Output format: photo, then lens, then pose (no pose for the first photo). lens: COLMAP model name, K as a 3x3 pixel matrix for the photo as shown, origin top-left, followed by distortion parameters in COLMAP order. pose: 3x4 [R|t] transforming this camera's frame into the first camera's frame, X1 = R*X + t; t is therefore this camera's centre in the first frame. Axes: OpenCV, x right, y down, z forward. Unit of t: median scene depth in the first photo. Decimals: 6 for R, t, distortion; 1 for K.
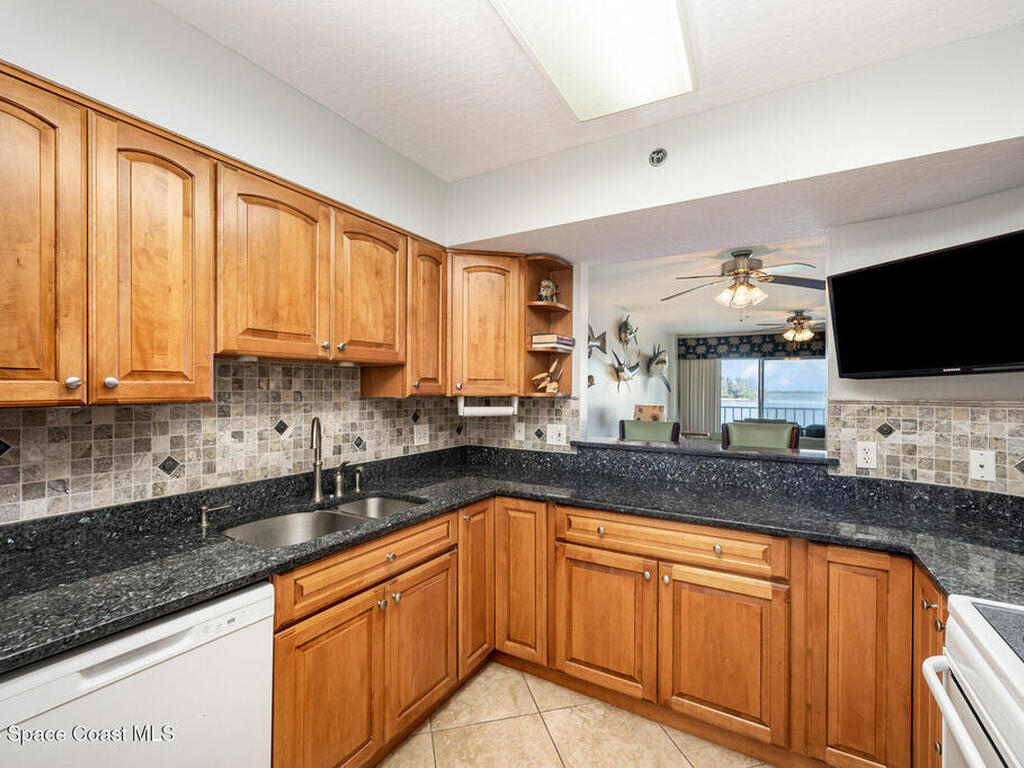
lens RADIAL K [[461.5, 0, 510.1], [0, 461.5, 387.2], [0, 0, 1]] dist [0.000715, -0.000043]
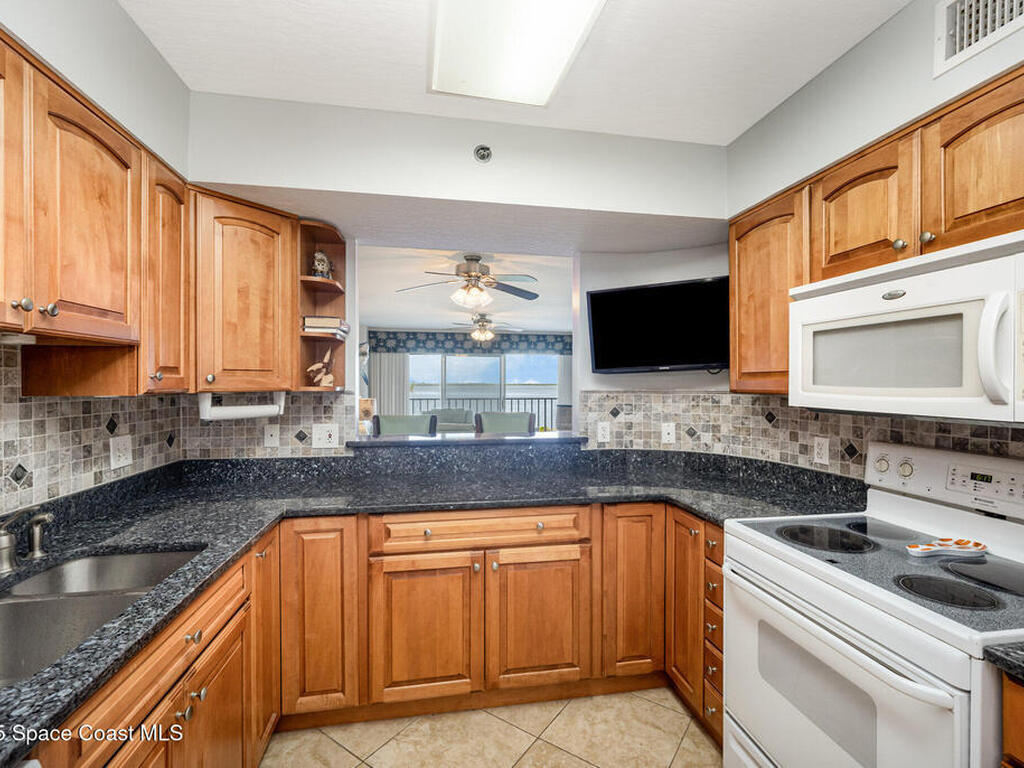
lens RADIAL K [[474.5, 0, 507.6], [0, 474.5, 382.8], [0, 0, 1]] dist [0.003493, 0.000190]
pose [[0.755376, -0.003420, 0.655283, -0.277580], [-0.000079, 0.999986, 0.005309, 0.000232], [-0.655292, -0.004062, 0.755365, 0.148330]]
